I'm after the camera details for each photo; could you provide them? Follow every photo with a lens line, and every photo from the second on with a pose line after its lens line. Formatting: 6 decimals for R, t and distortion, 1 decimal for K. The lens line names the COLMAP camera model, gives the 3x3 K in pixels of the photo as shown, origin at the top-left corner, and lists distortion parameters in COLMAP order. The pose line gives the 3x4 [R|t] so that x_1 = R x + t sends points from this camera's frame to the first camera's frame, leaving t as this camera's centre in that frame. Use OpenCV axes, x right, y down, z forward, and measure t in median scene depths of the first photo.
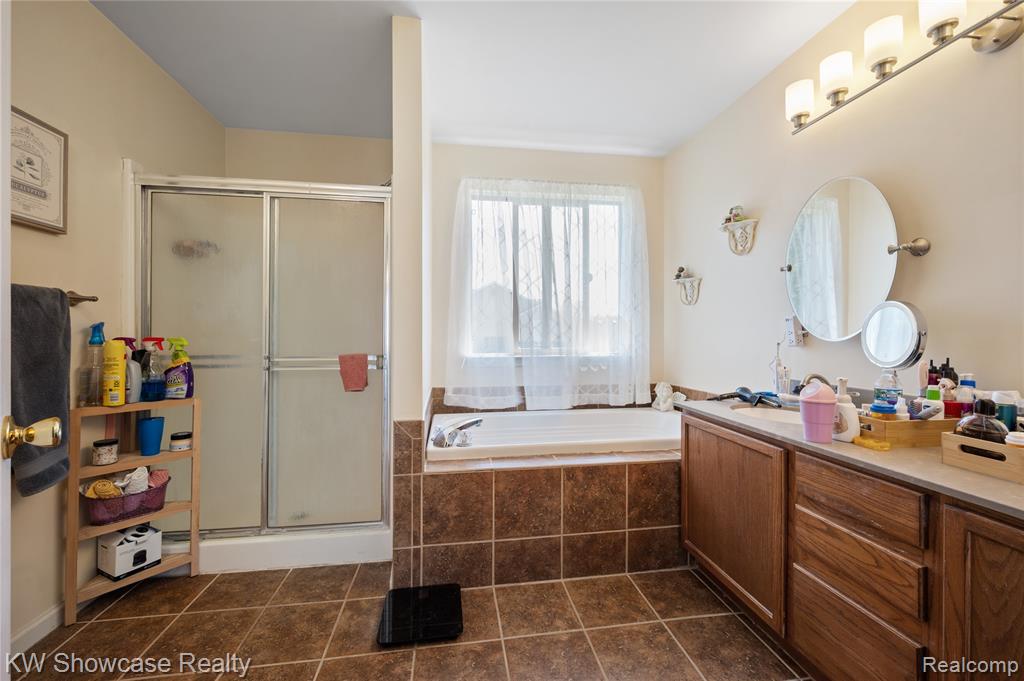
lens RADIAL K [[406.4, 0, 510.7], [0, 406.4, 333.4], [0, 0, 1]] dist [-0.000805, 0.000074]
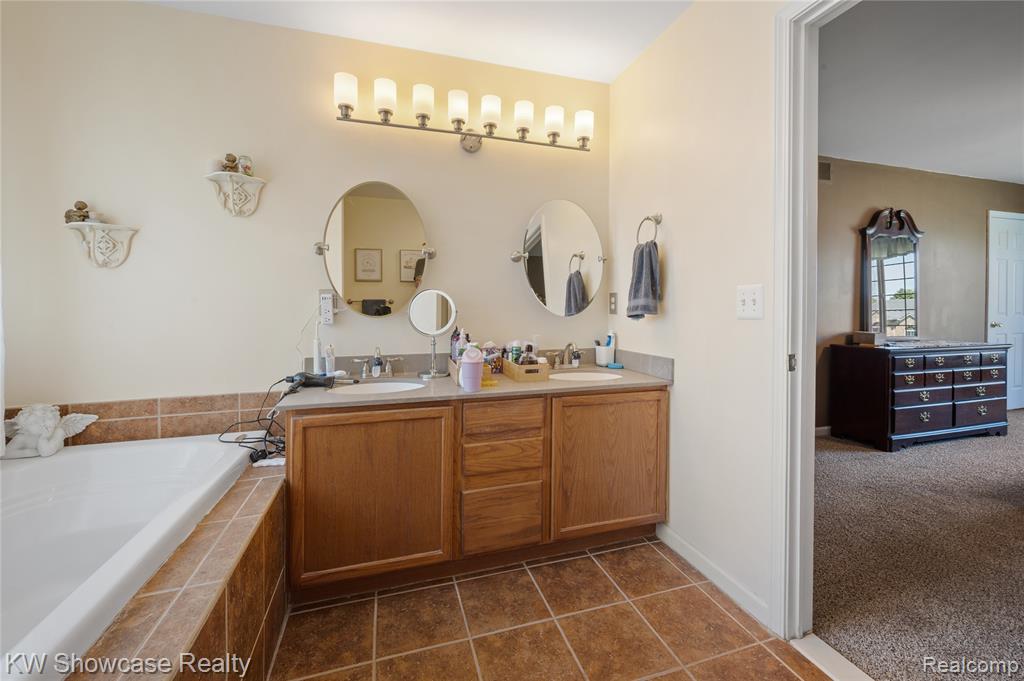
lens RADIAL K [[414.9, 0, 515.7], [0, 414.9, 312.4], [0, 0, 1]] dist [-0.001687, -0.000154]
pose [[-0.153510, -0.012169, 0.988072, -0.440007], [0.004573, 0.999905, 0.013025, -0.010376], [-0.988136, 0.006518, -0.153440, 0.743269]]
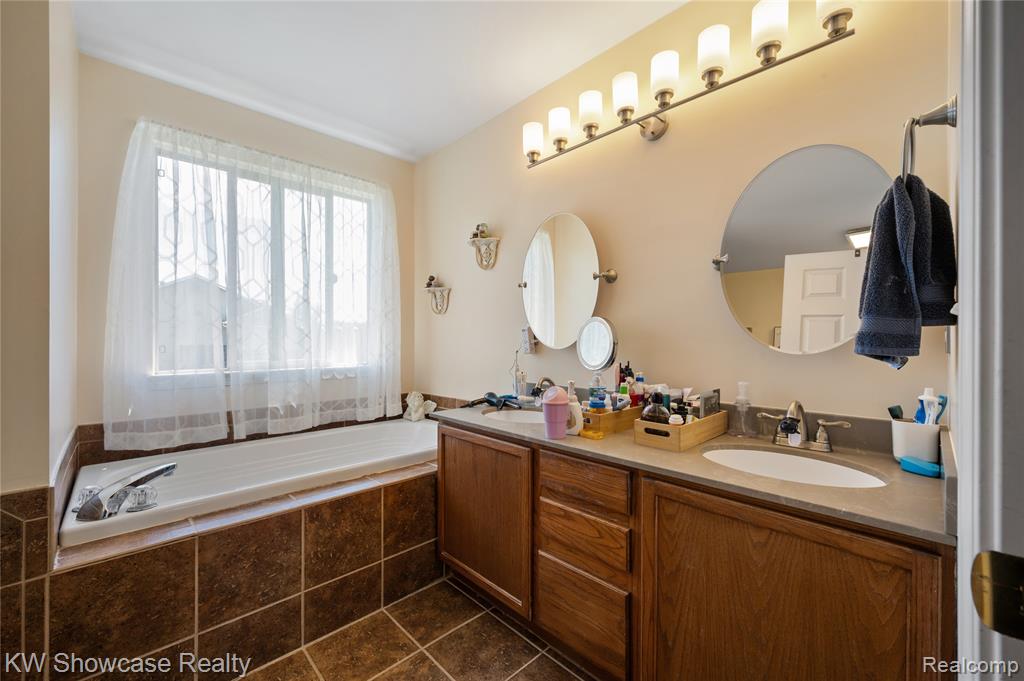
lens RADIAL K [[409.0, 0, 513.2], [0, 409.0, 339.4], [0, 0, 1]] dist [-0.000204, 0.000354]
pose [[0.814739, 0.000230, 0.579827, -0.005463], [0.001238, 0.999997, -0.002135, -0.006008], [-0.579826, 0.002457, 0.814737, 0.092461]]
